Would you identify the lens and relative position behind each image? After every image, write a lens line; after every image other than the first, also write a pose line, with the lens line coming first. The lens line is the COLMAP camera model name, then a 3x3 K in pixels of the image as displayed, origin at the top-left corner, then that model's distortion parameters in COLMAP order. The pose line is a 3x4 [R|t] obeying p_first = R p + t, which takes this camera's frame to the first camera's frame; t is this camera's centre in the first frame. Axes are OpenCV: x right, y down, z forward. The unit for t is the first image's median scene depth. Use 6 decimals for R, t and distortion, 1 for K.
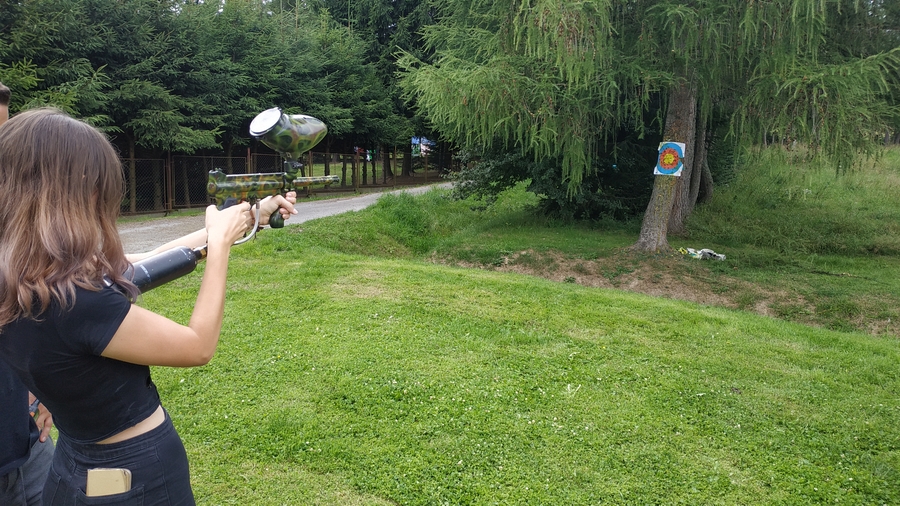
lens RADIAL K [[738.3, 0, 430.7], [0, 738.3, 256.5], [0, 0, 1]] dist [0.001176, -0.006544]
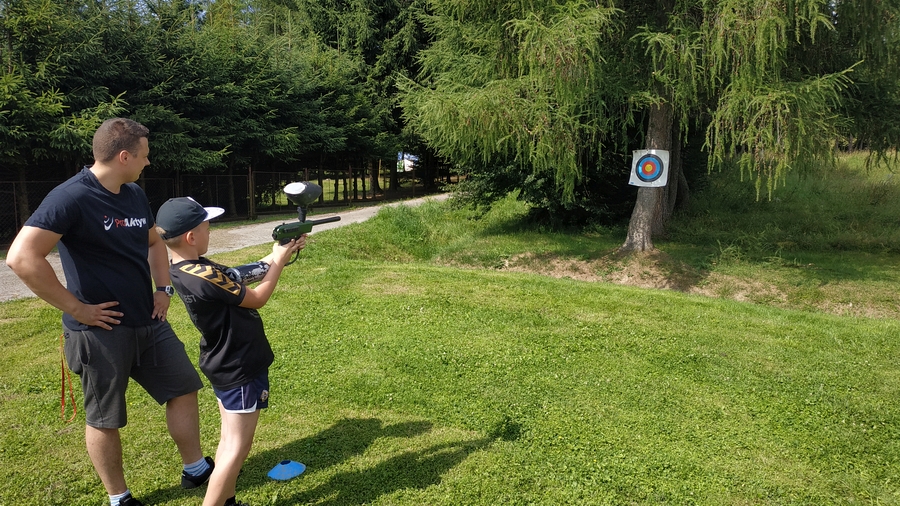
lens RADIAL K [[750.4, 0, 412.0], [0, 750.4, 249.6], [0, 0, 1]] dist [0.093515, -0.203763]
pose [[0.999584, -0.022941, 0.017500, -0.047296], [0.023464, 0.999265, -0.030326, 0.013098], [-0.016792, 0.030724, 0.999387, -0.101213]]
